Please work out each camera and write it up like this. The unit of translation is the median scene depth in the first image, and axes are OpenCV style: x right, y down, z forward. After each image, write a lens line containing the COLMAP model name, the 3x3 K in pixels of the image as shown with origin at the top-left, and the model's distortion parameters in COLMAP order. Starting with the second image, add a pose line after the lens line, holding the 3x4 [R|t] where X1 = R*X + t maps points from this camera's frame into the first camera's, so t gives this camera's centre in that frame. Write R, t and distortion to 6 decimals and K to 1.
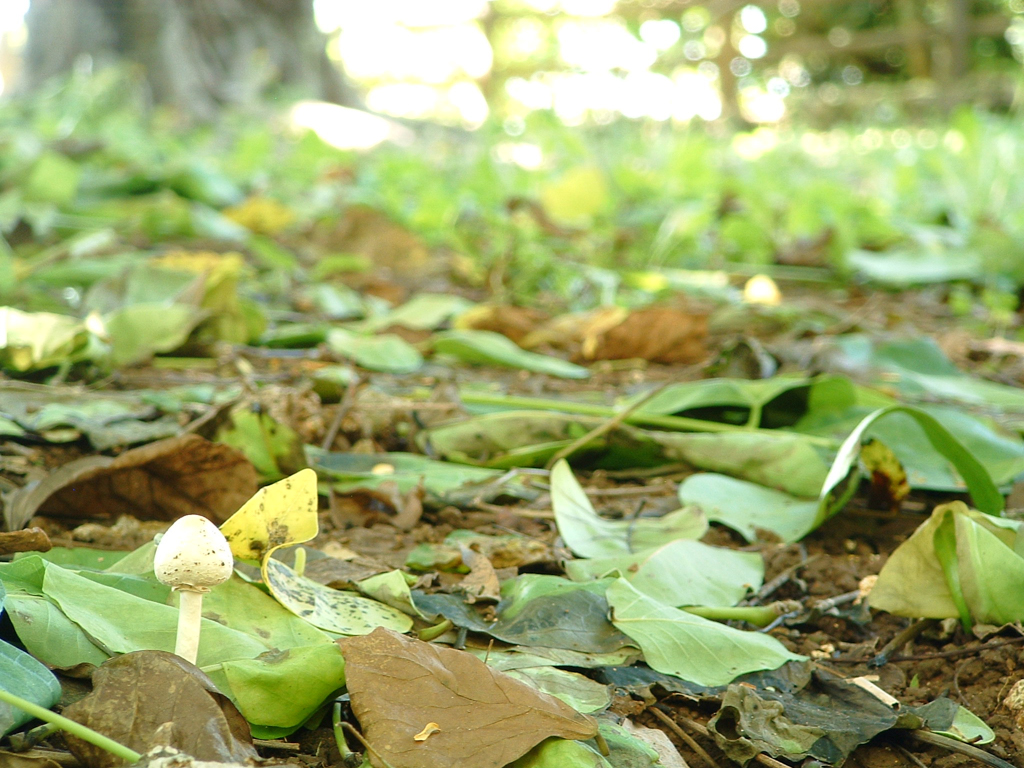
lens RADIAL K [[3968.8, 0, 512.1], [0, 3968.8, 384.6], [0, 0, 1]] dist [0.717657, 0.000000]
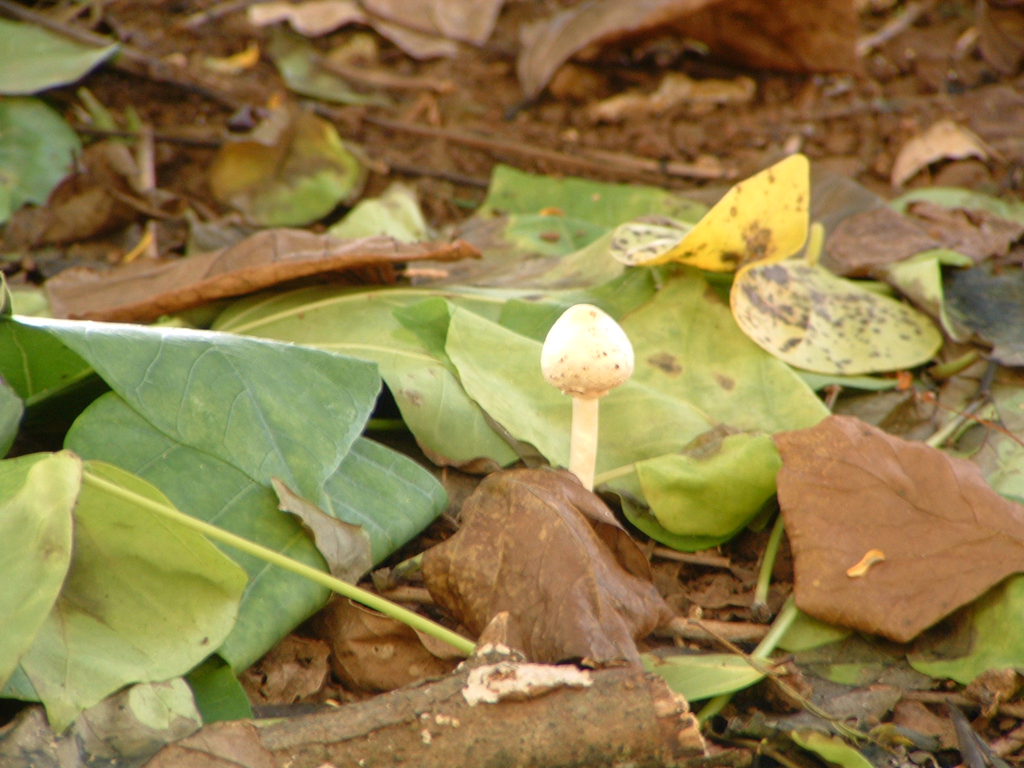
lens RADIAL K [[6865.2, 0, 513.1], [0, 6865.2, 384.6], [0, 0, 1]] dist [2.540646, 0.000000]
pose [[0.984385, 0.000646, -0.176030, 0.156232], [0.026493, 0.988060, 0.151778, -0.166719], [0.174026, -0.154071, 0.972613, -0.403348]]
